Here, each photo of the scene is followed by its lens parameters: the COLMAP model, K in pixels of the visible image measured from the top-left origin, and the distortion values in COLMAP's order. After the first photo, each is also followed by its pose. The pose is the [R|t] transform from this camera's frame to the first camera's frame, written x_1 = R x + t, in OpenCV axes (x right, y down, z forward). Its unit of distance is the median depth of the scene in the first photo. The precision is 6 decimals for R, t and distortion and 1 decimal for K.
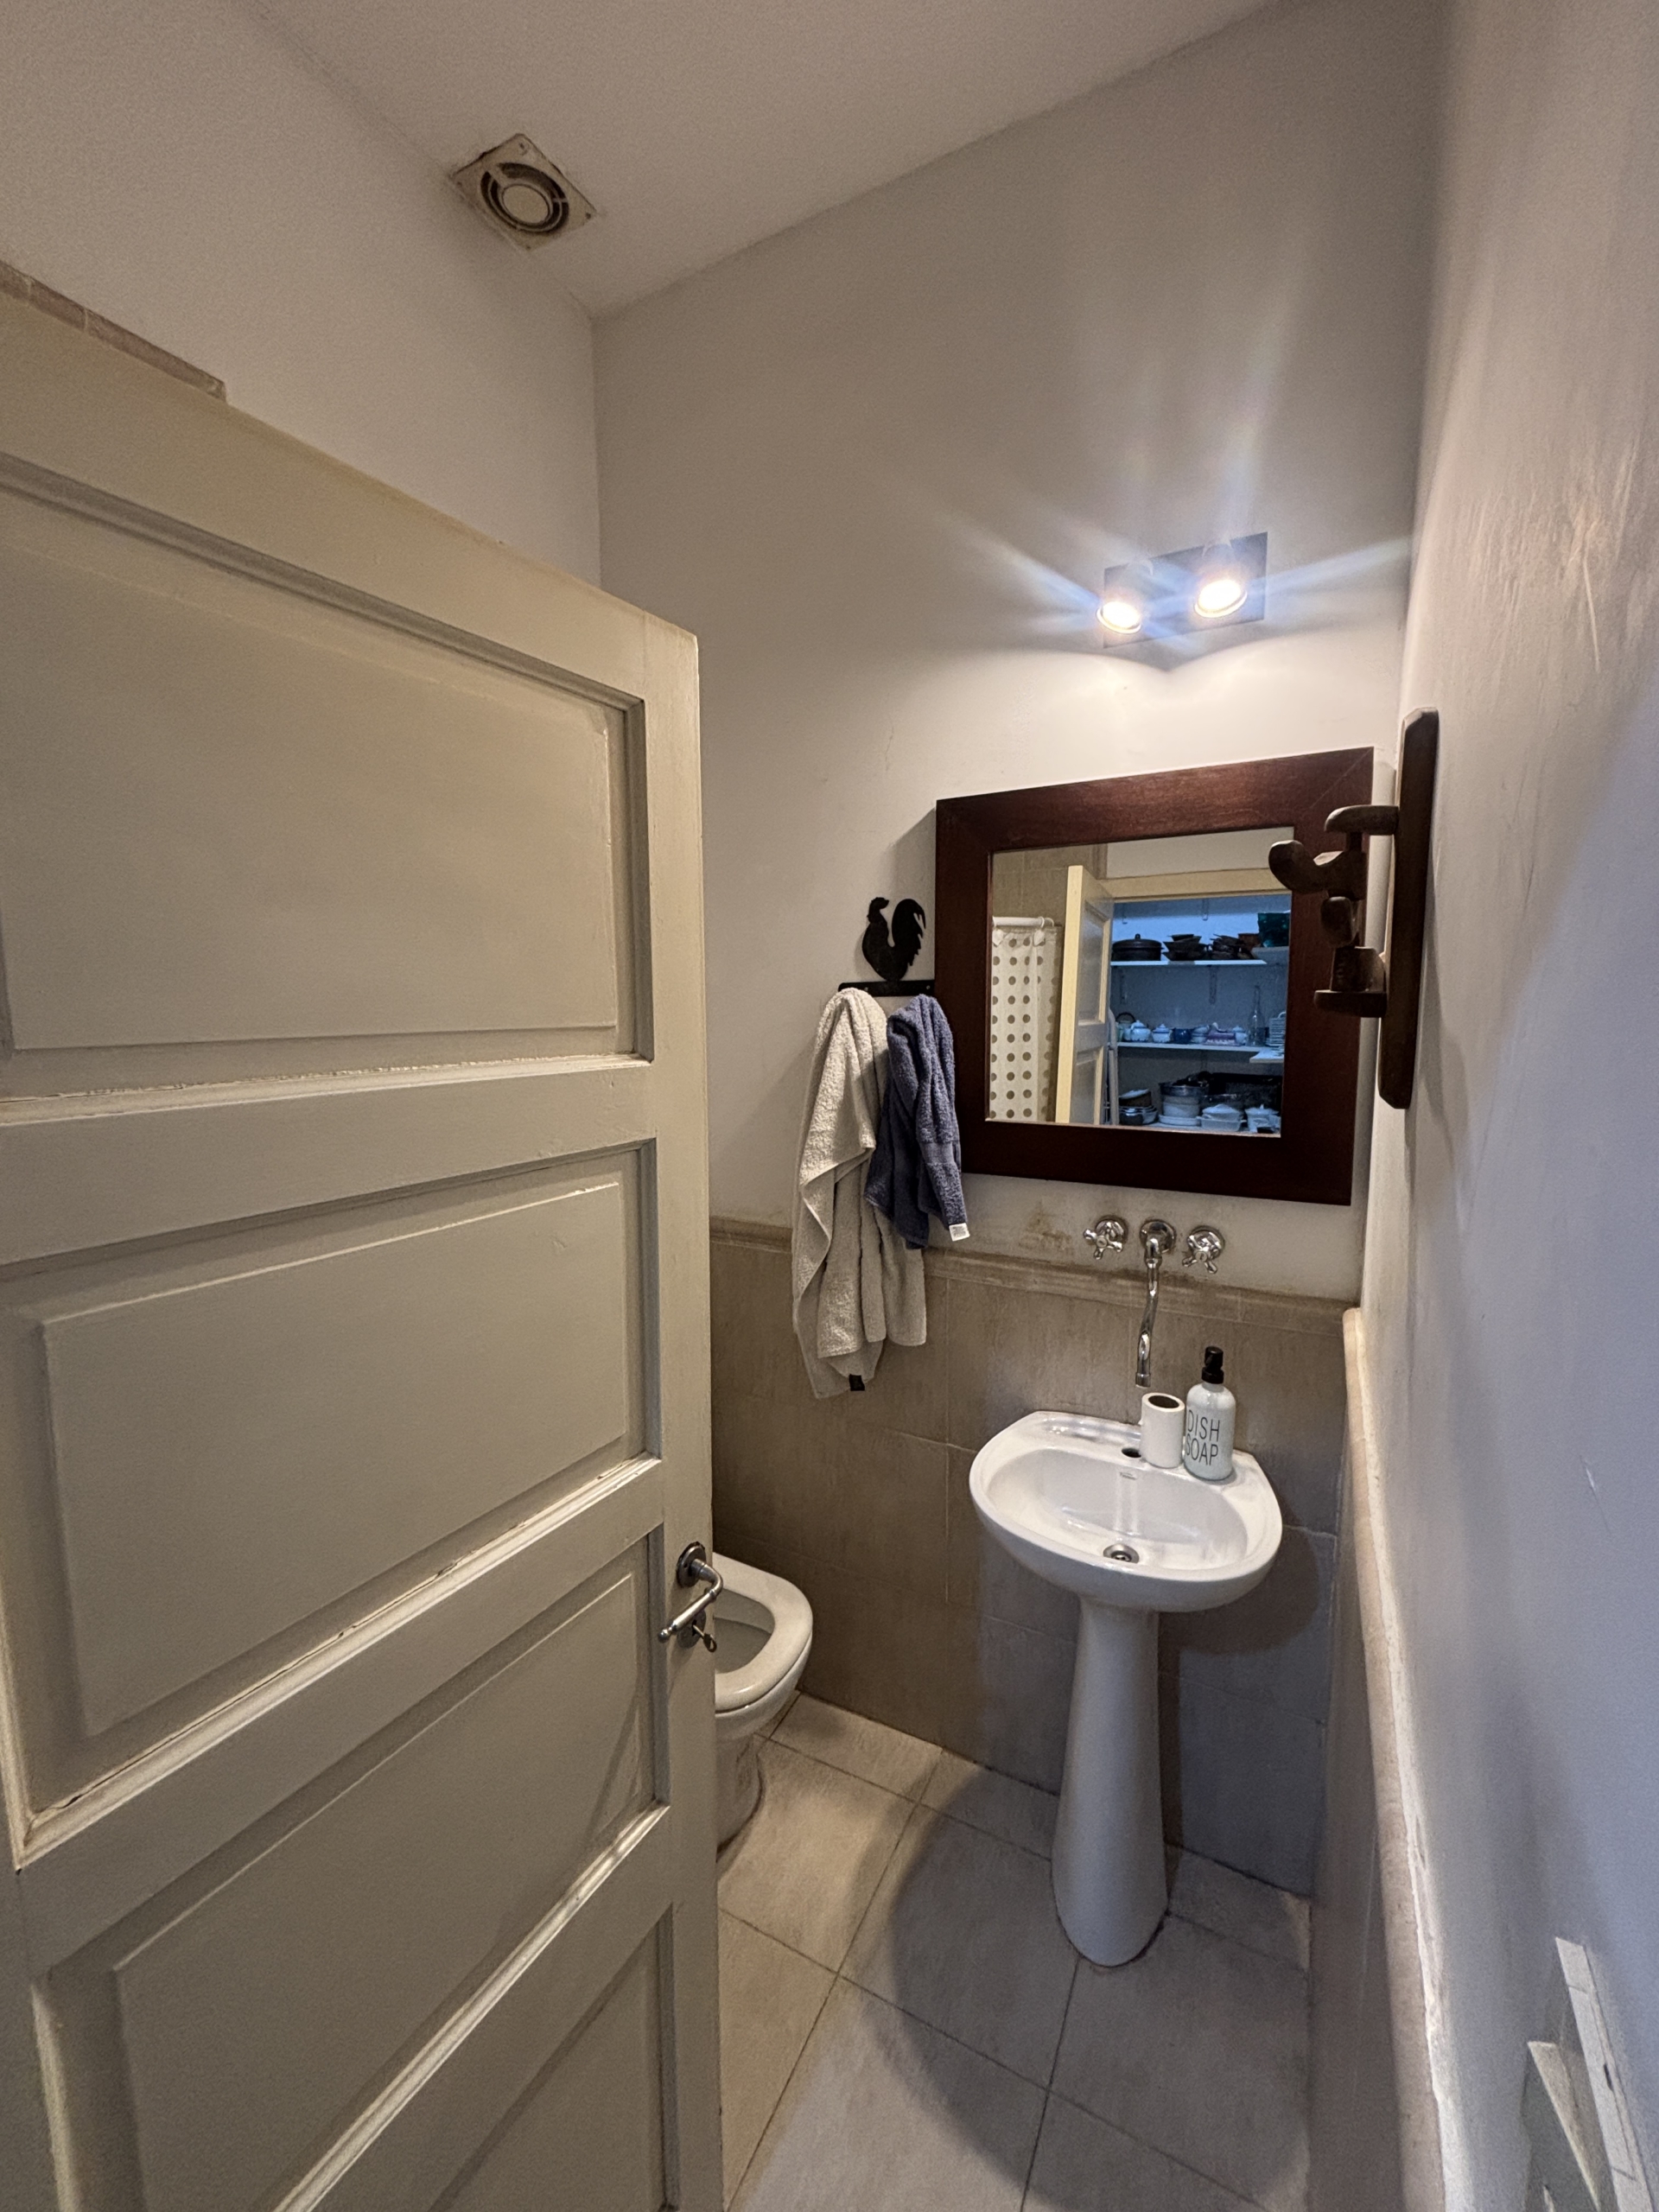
lens RADIAL K [[891.2, 0, 822.5], [0, 891.2, 1111.4], [0, 0, 1]] dist [0.000688, -0.000674]
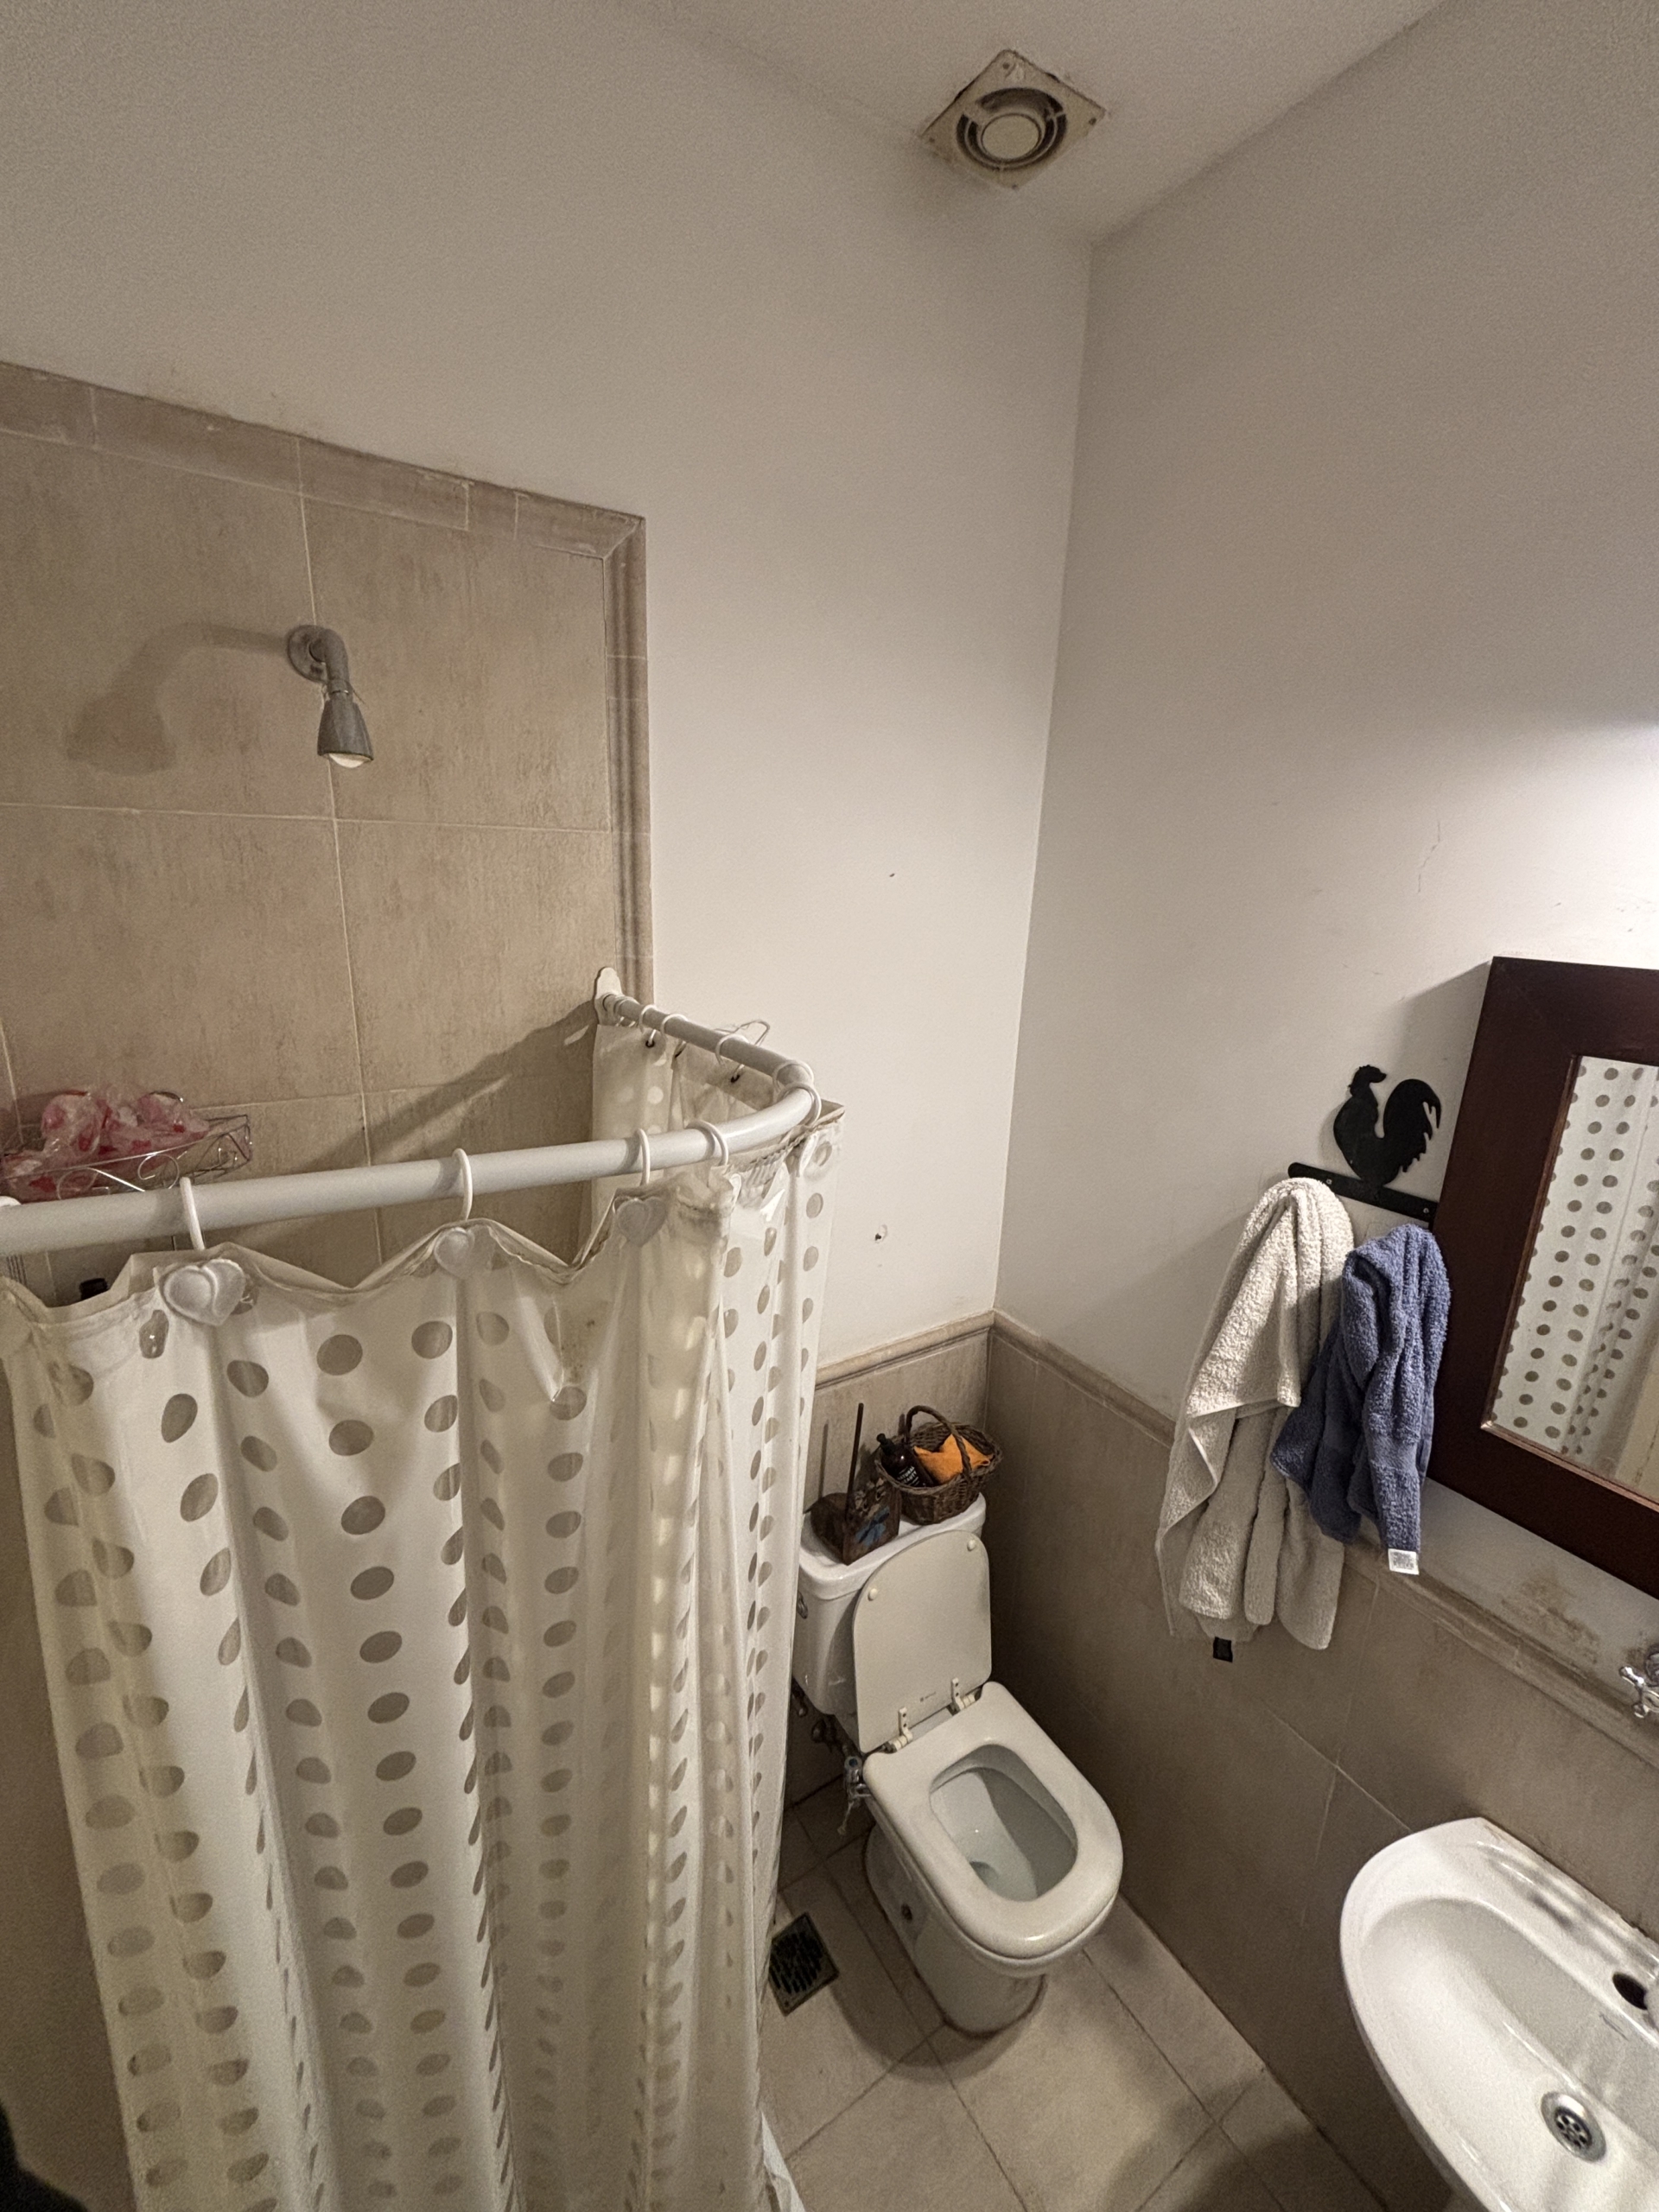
lens RADIAL K [[891.2, 0, 822.3], [0, 891.2, 1100.5], [0, 0, 1]] dist [0.000688, -0.000674]
pose [[0.864905, 0.163616, -0.474521, 0.026255], [-0.097456, 0.982130, 0.161008, -0.292401], [0.492384, -0.093011, 0.865394, 0.167017]]
